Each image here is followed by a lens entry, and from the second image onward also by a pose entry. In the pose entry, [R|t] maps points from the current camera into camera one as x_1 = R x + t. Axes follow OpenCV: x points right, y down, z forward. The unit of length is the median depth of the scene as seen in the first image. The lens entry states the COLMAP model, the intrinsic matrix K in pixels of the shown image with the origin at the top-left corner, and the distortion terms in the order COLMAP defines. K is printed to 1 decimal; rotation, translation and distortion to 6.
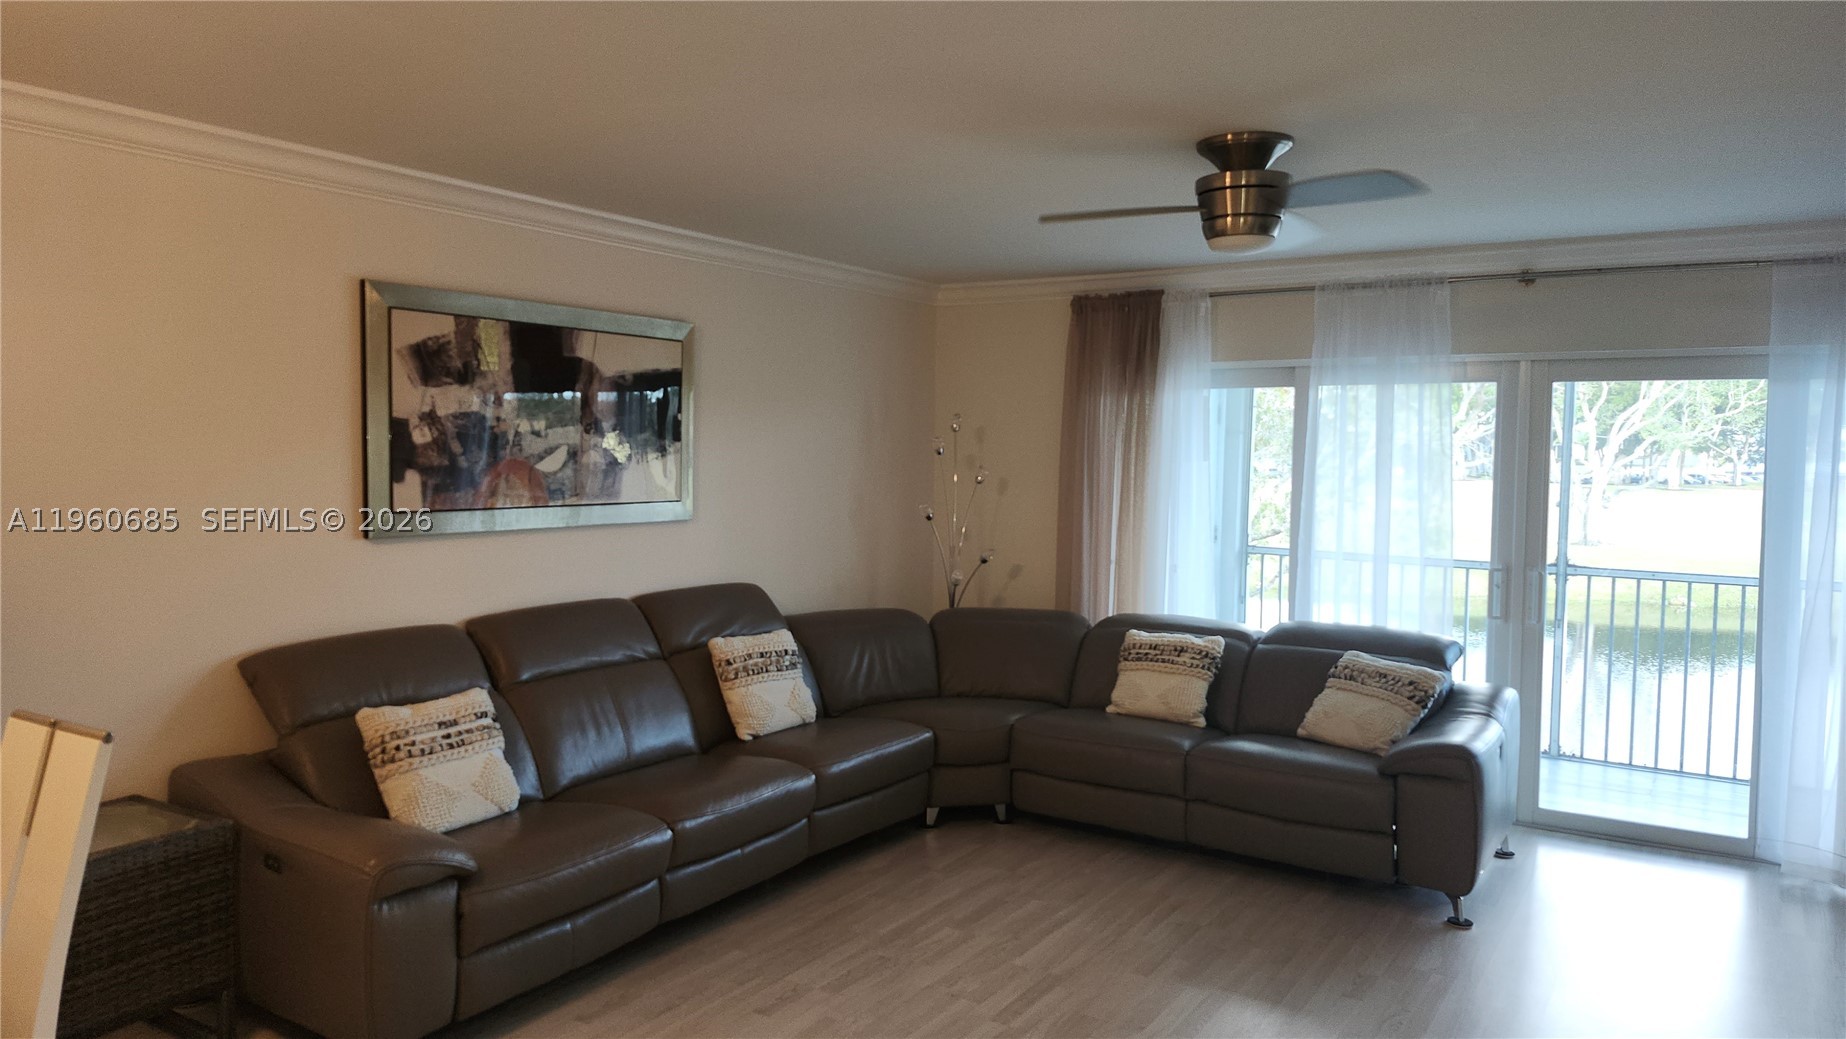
lens RADIAL K [[1278.9, 0, 915.3], [0, 1278.9, 538.2], [0, 0, 1]] dist [0.110766, -0.136749]
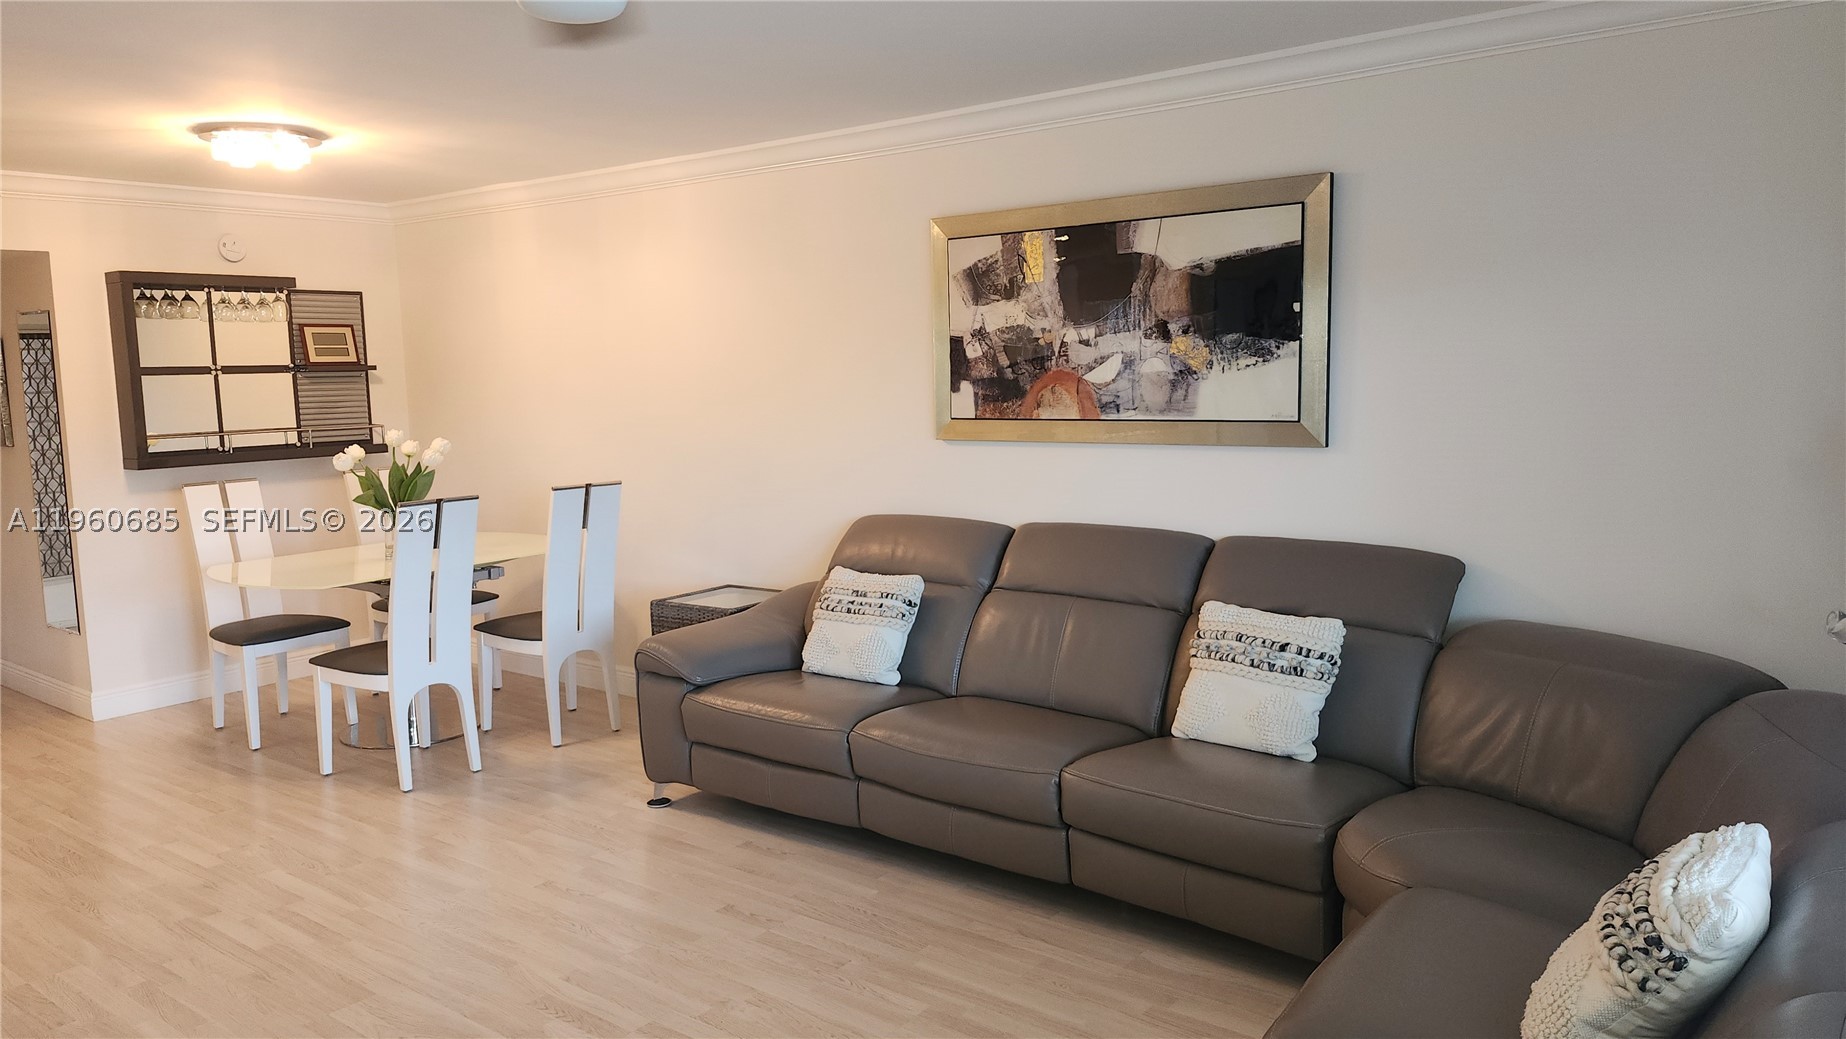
lens RADIAL K [[1278.9, 0, 915.3], [0, 1278.9, 538.2], [0, 0, 1]] dist [0.110766, -0.136749]
pose [[-0.101619, 0.123805, -0.987090, 0.698617], [-0.050236, 0.990321, 0.129382, -0.056416], [0.993554, 0.062735, -0.094416, 1.010806]]
